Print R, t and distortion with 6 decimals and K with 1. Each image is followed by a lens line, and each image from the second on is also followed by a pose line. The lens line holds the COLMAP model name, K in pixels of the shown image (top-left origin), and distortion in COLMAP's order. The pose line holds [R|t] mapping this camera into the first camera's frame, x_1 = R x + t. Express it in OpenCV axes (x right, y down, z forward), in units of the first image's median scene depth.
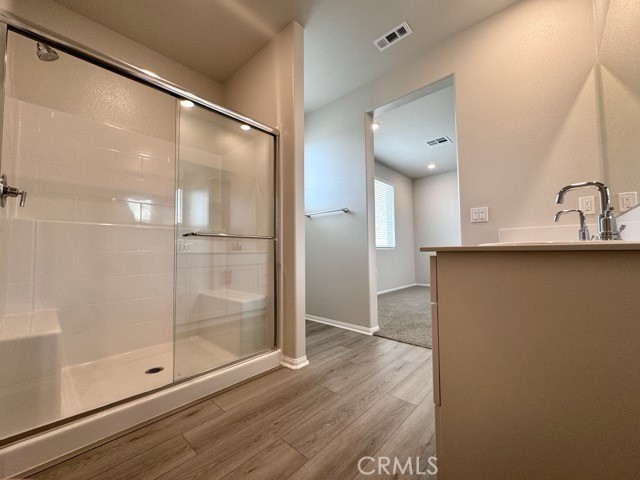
lens RADIAL K [[255.8, 0, 318.6], [0, 255.8, 239.2], [0, 0, 1]] dist [-0.000934, 0.000020]
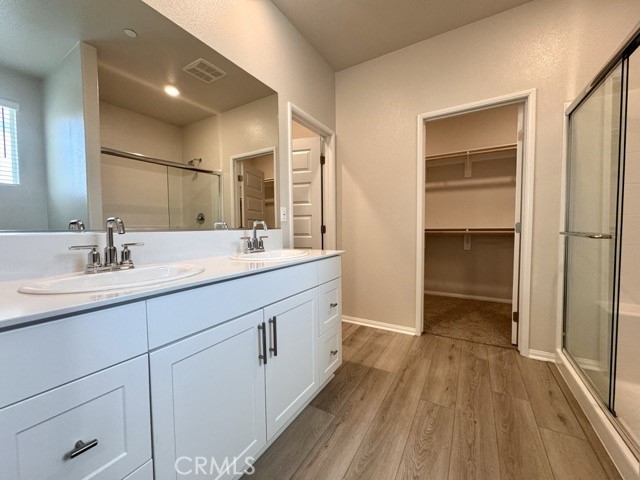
lens RADIAL K [[255.8, 0, 318.6], [0, 255.8, 239.2], [0, 0, 1]] dist [-0.000934, 0.000020]
pose [[-0.979680, 0.028290, -0.198564, 0.635940], [0.029601, 0.999555, -0.003637, -0.040258], [0.198373, -0.009441, -0.980081, 1.870600]]
